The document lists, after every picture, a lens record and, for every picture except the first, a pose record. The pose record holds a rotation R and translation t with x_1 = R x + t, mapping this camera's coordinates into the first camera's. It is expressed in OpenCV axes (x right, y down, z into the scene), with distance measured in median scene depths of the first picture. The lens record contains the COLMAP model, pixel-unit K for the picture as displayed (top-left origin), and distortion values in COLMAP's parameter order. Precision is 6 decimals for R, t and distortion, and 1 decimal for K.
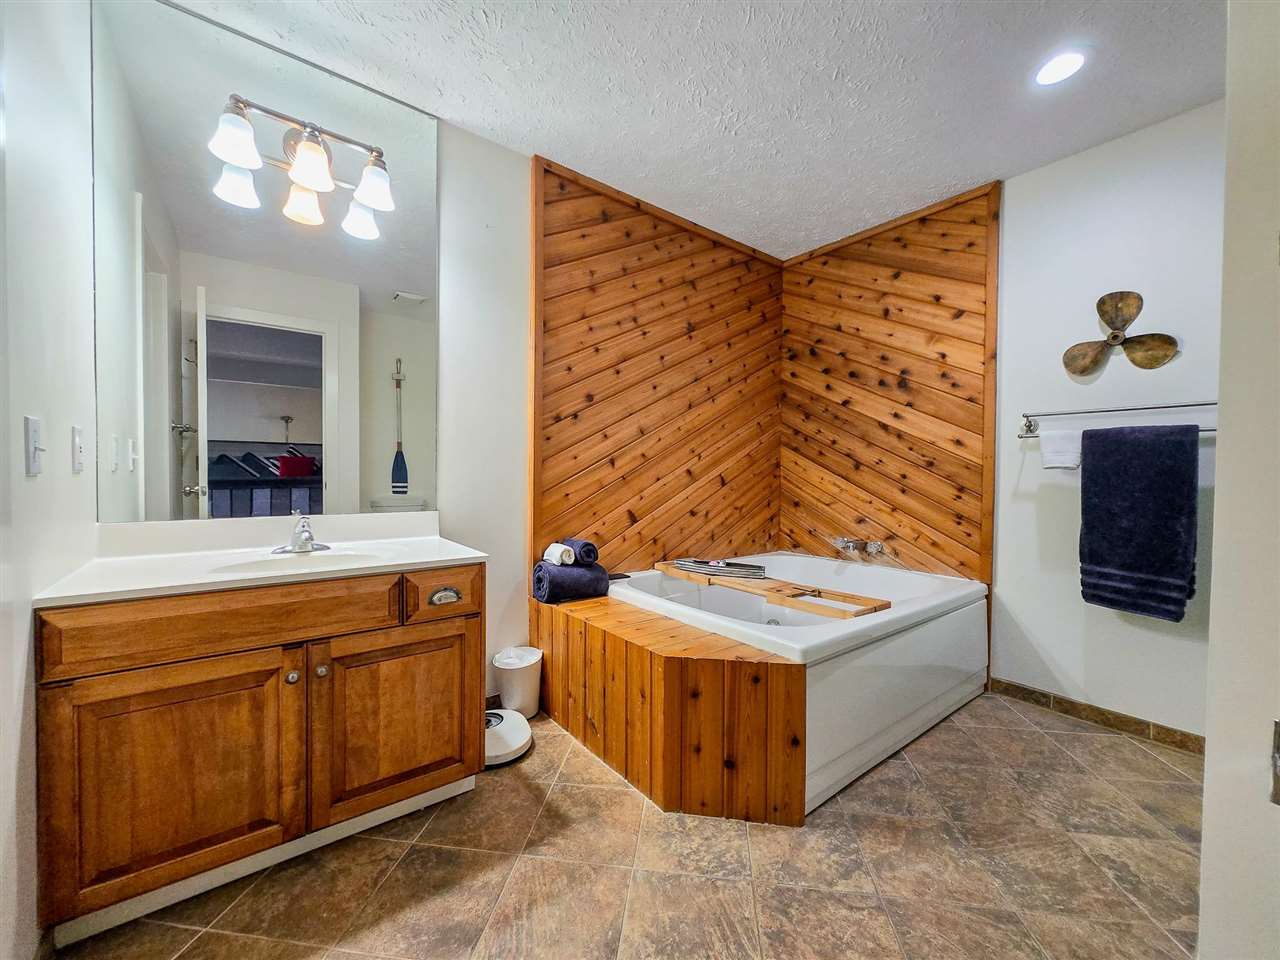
lens RADIAL K [[505.8, 0, 635.2], [0, 505.8, 480.8], [0, 0, 1]] dist [0.002917, -0.000735]
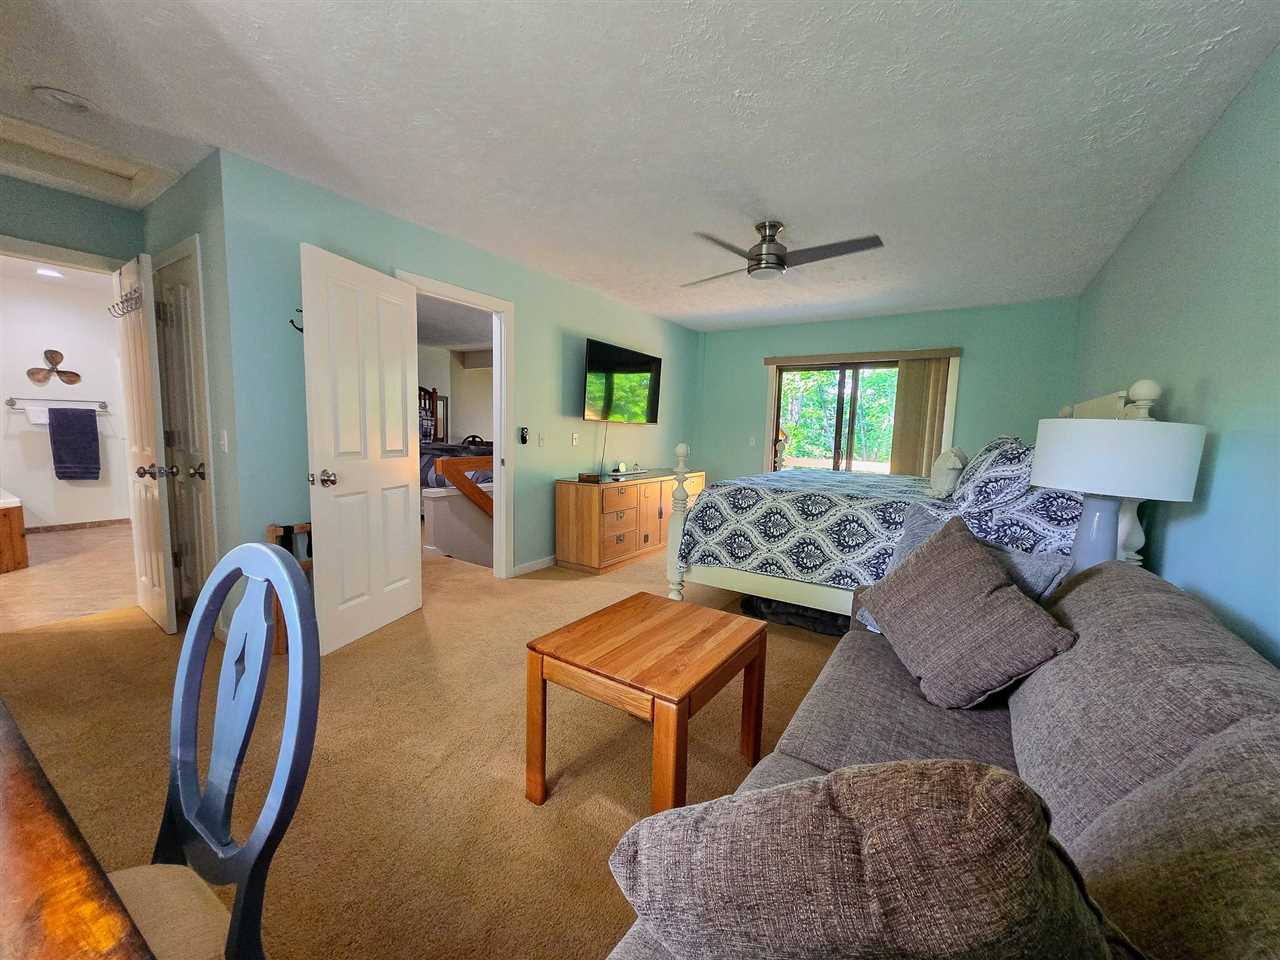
lens RADIAL K [[505.8, 0, 639.1], [0, 505.8, 481.9], [0, 0, 1]] dist [0.002917, -0.000735]
pose [[-0.312518, -0.120101, 0.942289, -2.038771], [-0.011912, 0.992392, 0.122537, -0.073458], [-0.949837, 0.027070, -0.311571, -0.789184]]
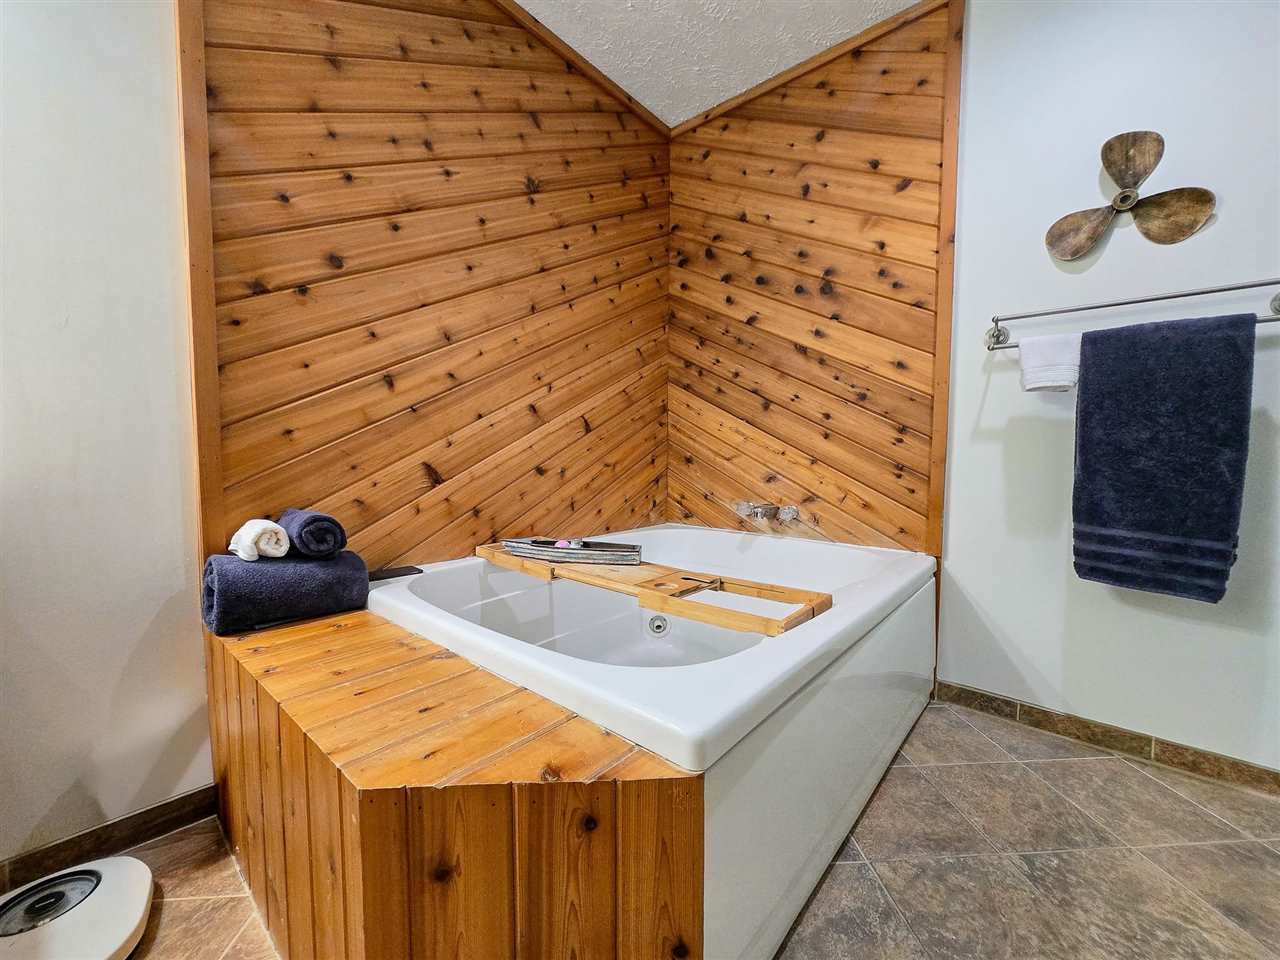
lens RADIAL K [[505.8, 0, 636.3], [0, 505.8, 480.8], [0, 0, 1]] dist [0.002917, -0.000735]
pose [[0.979729, -0.015501, 0.199725, 0.131653], [0.007020, 0.999046, 0.043102, 0.062688], [-0.200202, -0.040826, 0.978904, 0.397111]]
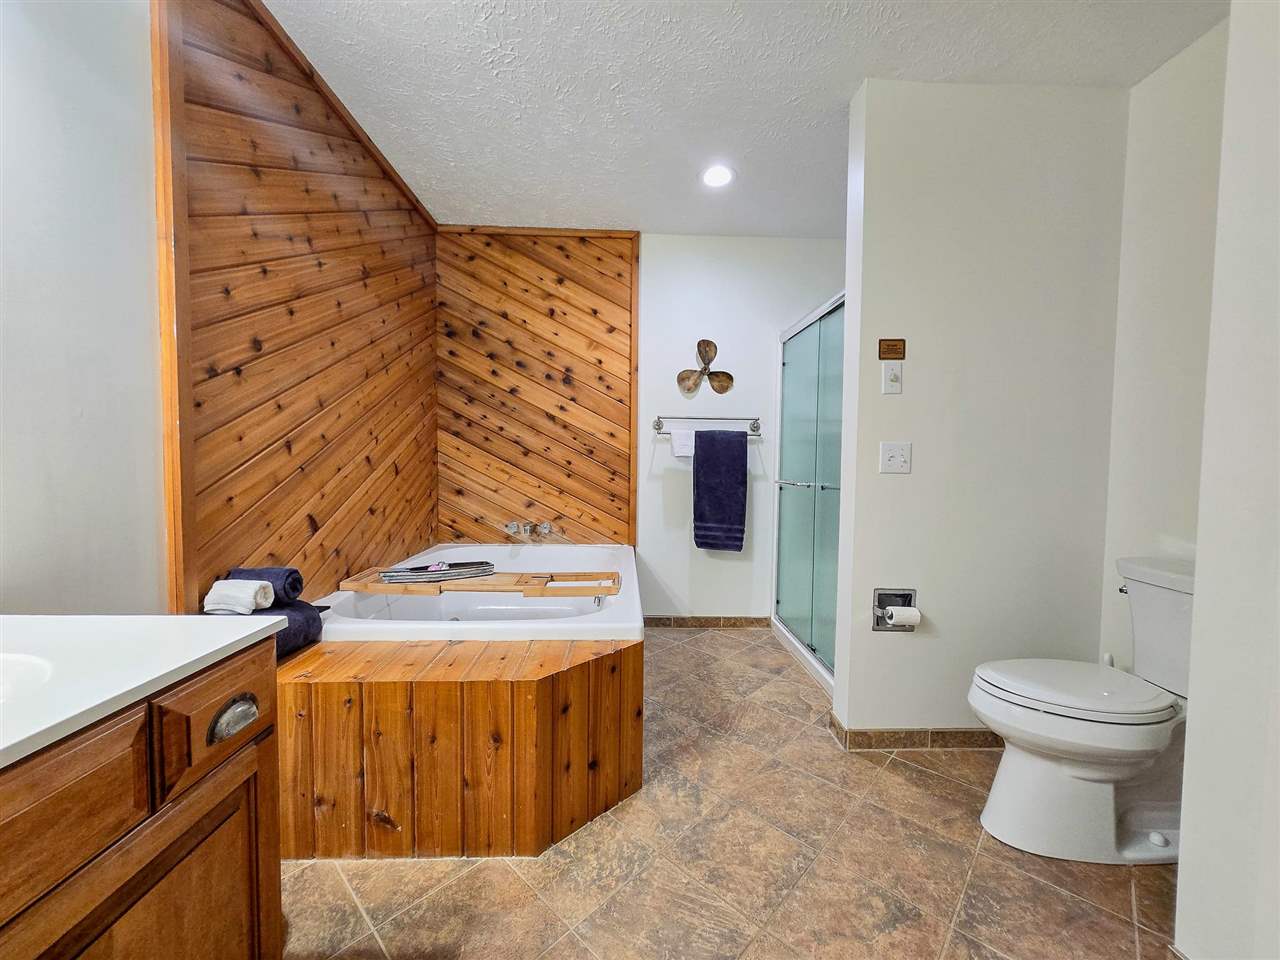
lens RADIAL K [[505.8, 0, 641.9], [0, 505.8, 481.4], [0, 0, 1]] dist [0.002917, -0.000735]
pose [[0.584929, -0.038511, 0.810170, -0.353853], [0.008203, 0.999102, 0.041569, -0.015194], [-0.811043, -0.017670, 0.584720, 0.247081]]
